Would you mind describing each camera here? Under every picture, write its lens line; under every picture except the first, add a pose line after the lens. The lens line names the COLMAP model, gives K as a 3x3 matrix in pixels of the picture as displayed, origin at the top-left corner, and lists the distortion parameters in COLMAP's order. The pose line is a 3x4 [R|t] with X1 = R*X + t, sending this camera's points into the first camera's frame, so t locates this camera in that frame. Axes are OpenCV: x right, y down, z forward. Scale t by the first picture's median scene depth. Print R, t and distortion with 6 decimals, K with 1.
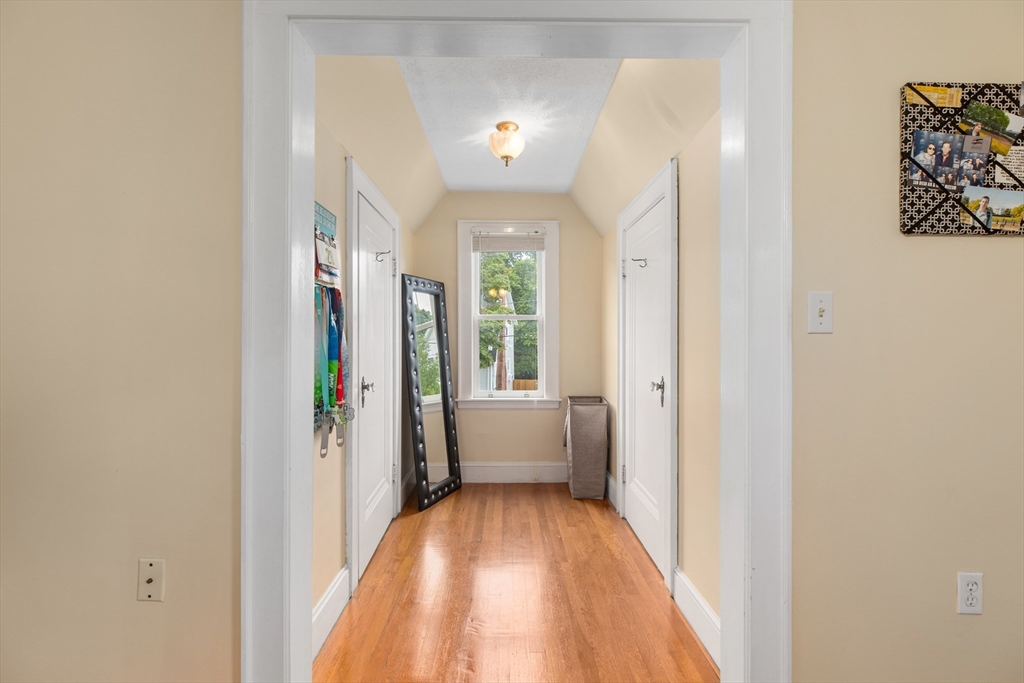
lens RADIAL K [[463.6, 0, 504.7], [0, 463.6, 338.7], [0, 0, 1]] dist [0.003190, -0.000281]
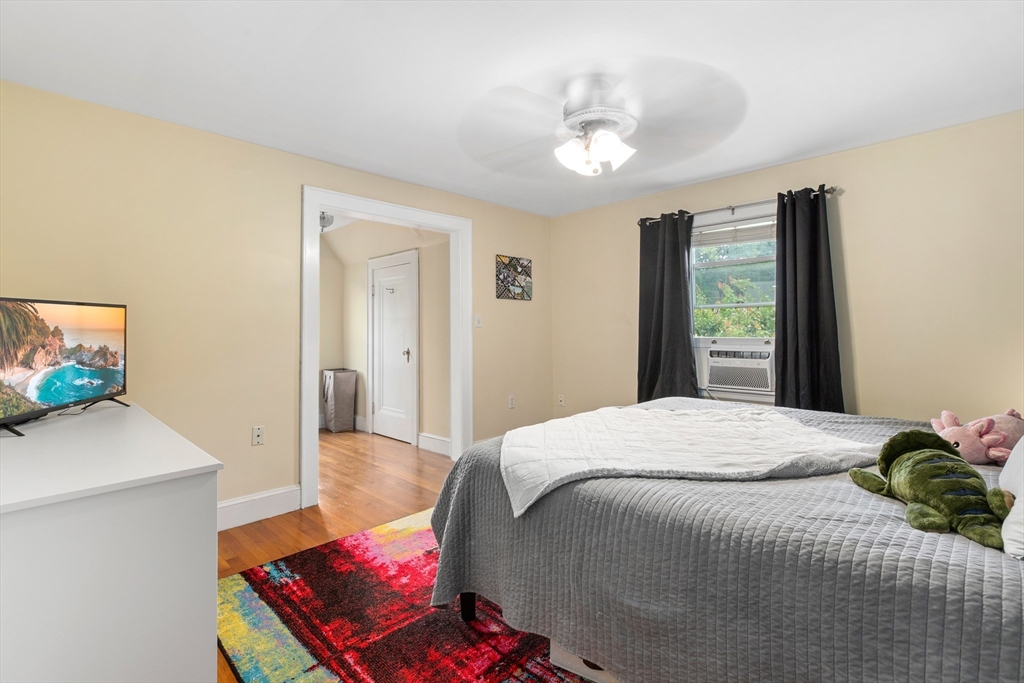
lens RADIAL K [[463.6, 0, 512.8], [0, 463.6, 334.7], [0, 0, 1]] dist [0.003190, -0.000281]
pose [[0.710418, -0.013770, 0.703645, -1.456610], [0.009085, 0.999905, 0.010395, 0.006481], [-0.703721, -0.000992, 0.710475, -1.499244]]
